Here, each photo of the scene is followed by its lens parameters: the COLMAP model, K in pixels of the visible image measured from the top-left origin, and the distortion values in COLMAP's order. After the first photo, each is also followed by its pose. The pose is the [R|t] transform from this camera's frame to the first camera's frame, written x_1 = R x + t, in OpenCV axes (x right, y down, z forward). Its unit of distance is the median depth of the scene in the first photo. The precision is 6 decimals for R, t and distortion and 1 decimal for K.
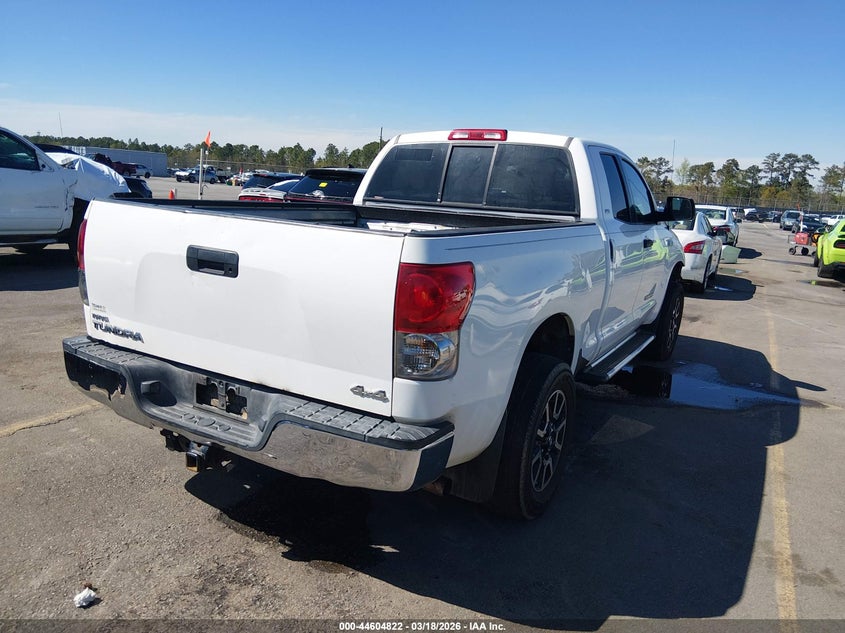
lens RADIAL K [[649.3, 0, 422.9], [0, 649.3, 314.9], [0, 0, 1]] dist [-0.007237, -0.003378]
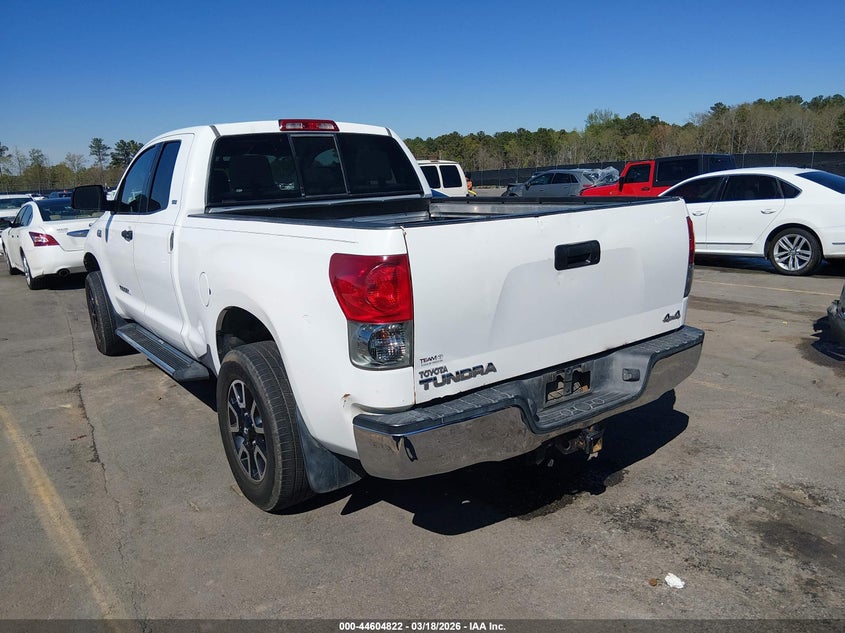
lens RADIAL K [[659.0, 0, 417.3], [0, 659.0, 317.2], [0, 0, 1]] dist [0.008986, 0.003257]
pose [[0.381629, -0.265063, 0.885495, -1.266386], [0.237042, 0.954028, 0.183417, -0.220855], [-0.893404, 0.139902, 0.426916, 0.713607]]
